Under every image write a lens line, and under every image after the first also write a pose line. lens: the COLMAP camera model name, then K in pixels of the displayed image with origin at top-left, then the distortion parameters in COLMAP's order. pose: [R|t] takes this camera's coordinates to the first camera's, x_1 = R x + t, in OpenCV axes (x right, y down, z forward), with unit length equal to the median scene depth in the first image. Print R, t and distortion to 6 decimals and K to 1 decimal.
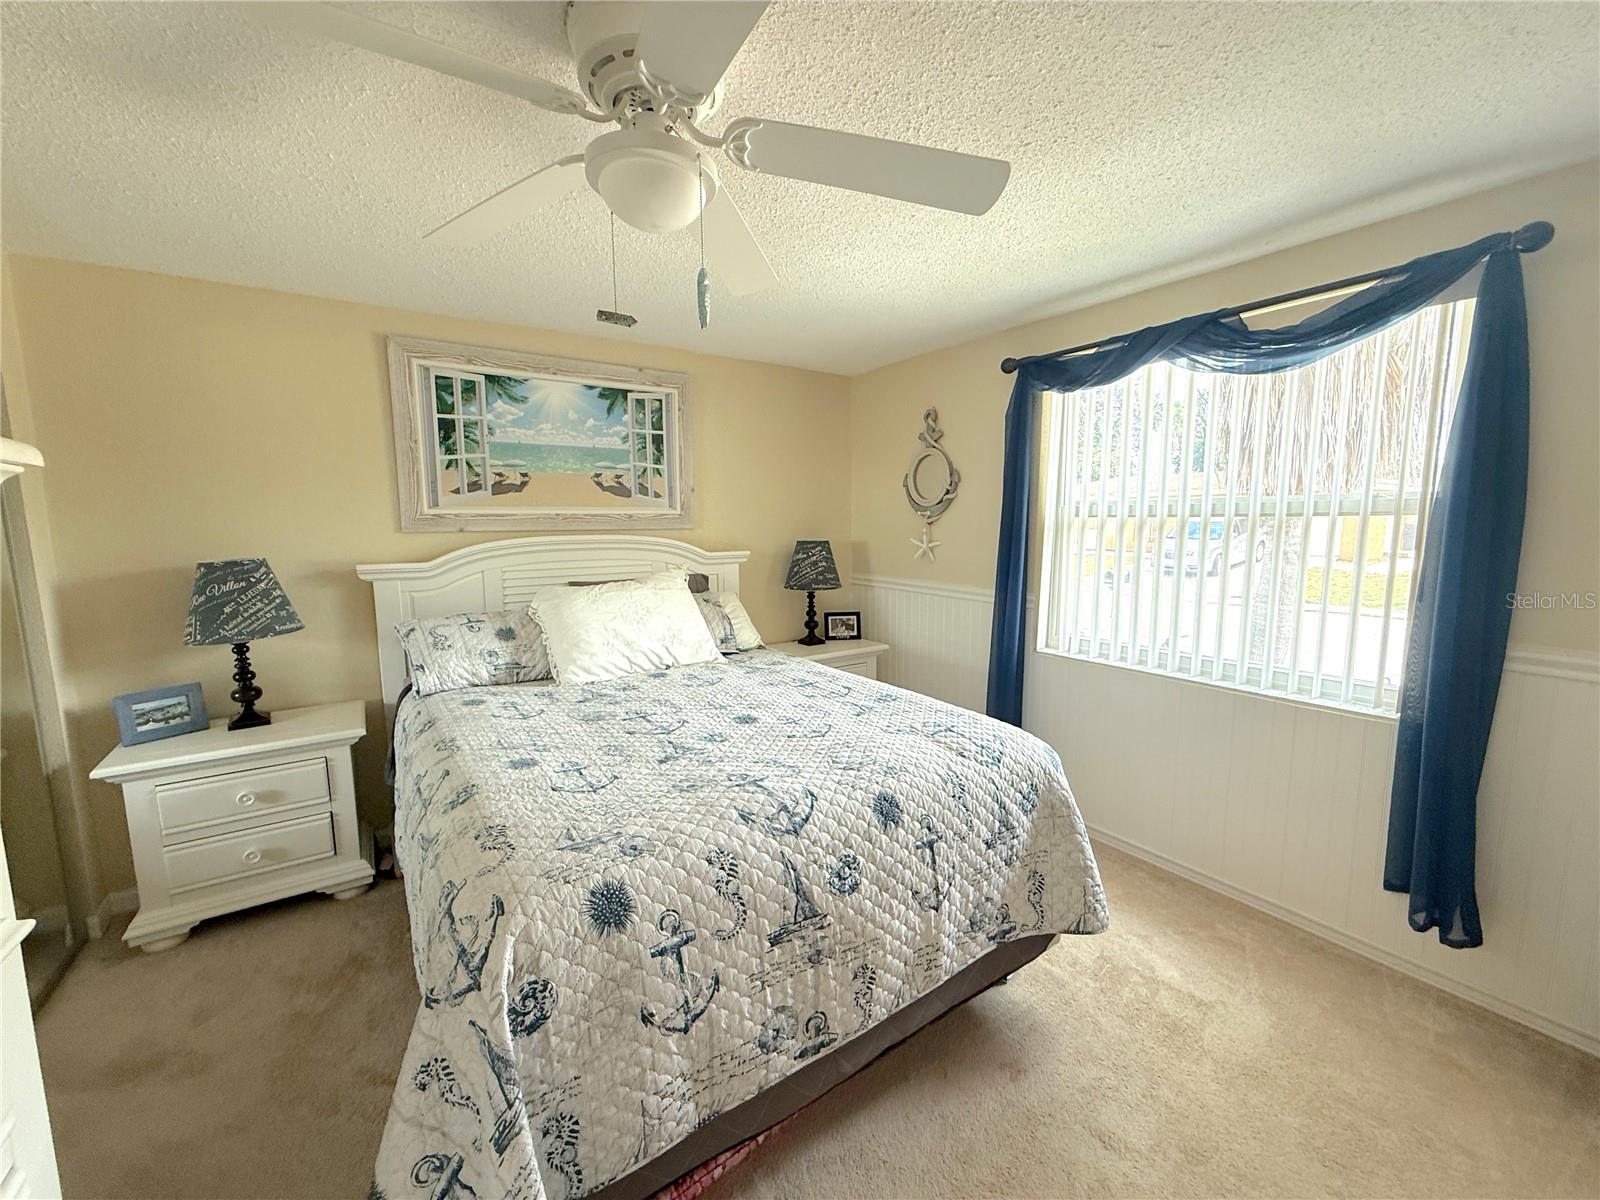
lens RADIAL K [[638.8, 0, 798.4], [0, 638.8, 599.5], [0, 0, 1]] dist [0.000545, -0.000120]
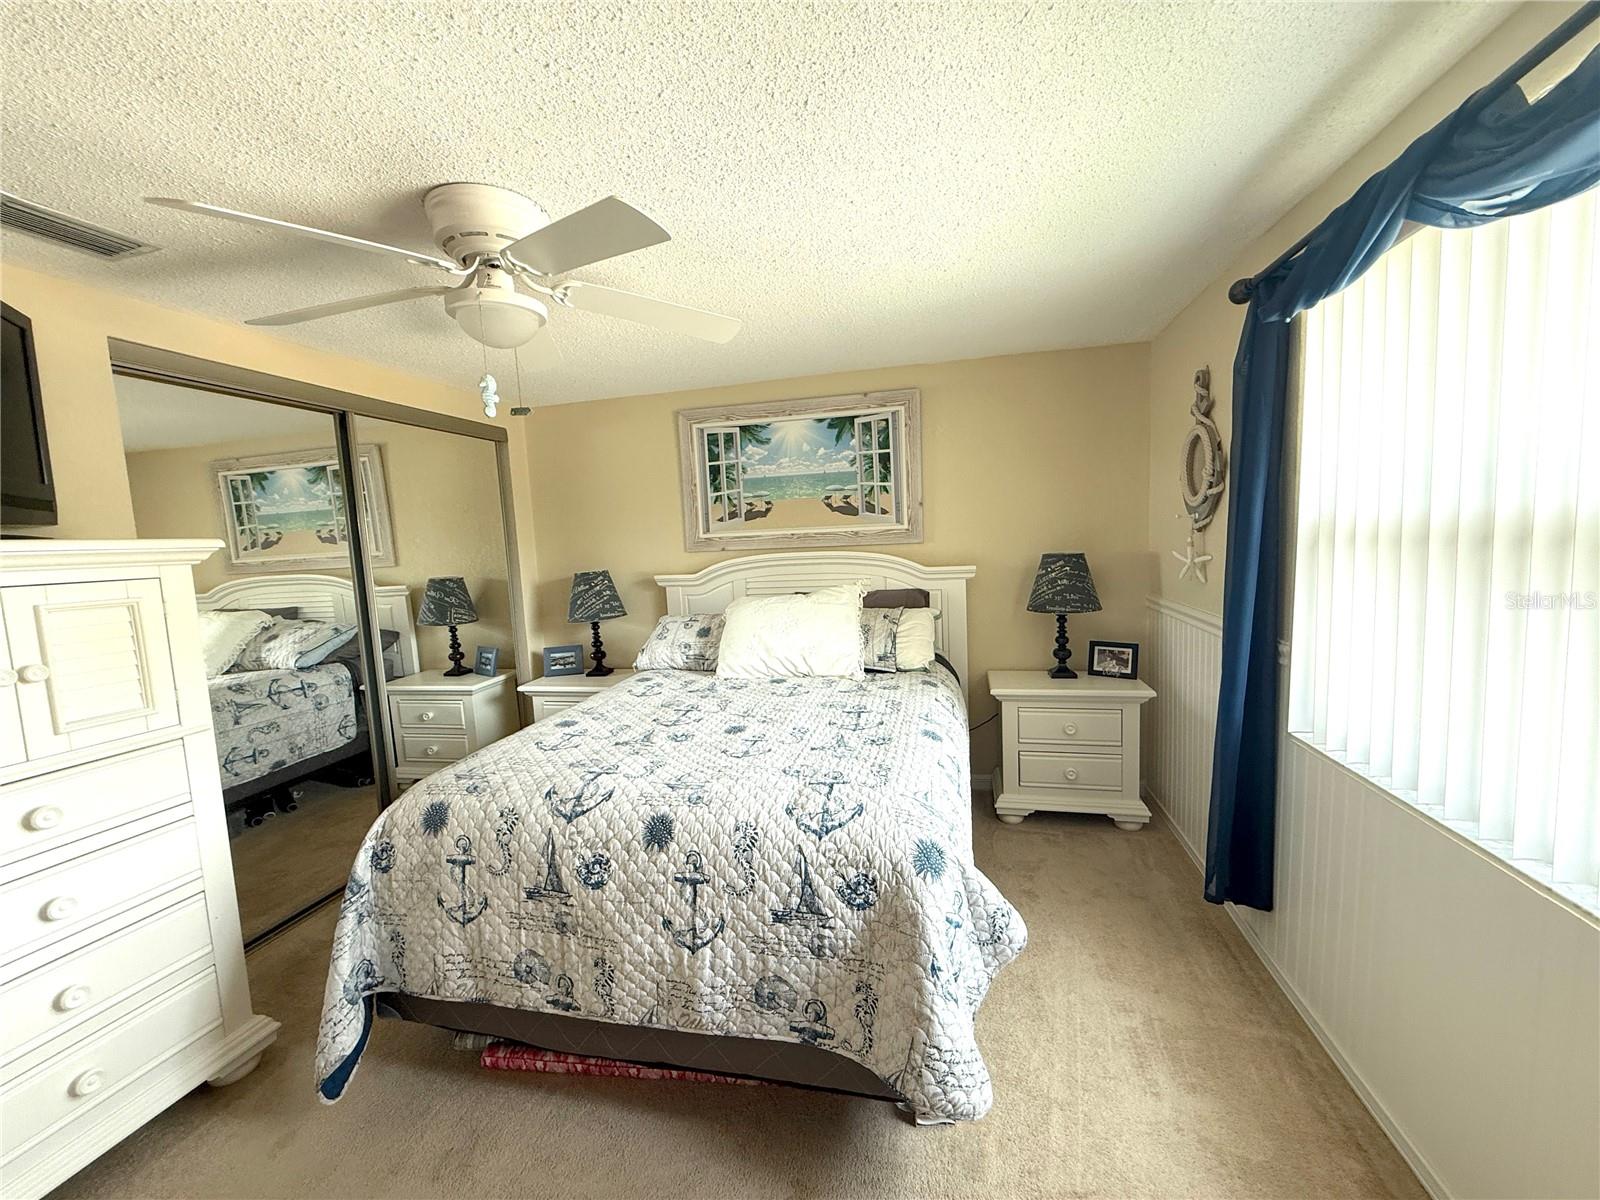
lens RADIAL K [[638.8, 0, 797.8], [0, 638.8, 599.6], [0, 0, 1]] dist [0.000545, -0.000120]
pose [[0.676747, 0.049919, -0.734521, 0.644474], [-0.051296, 0.998471, 0.020595, -0.049750], [0.734426, 0.023740, 0.678273, 0.282272]]
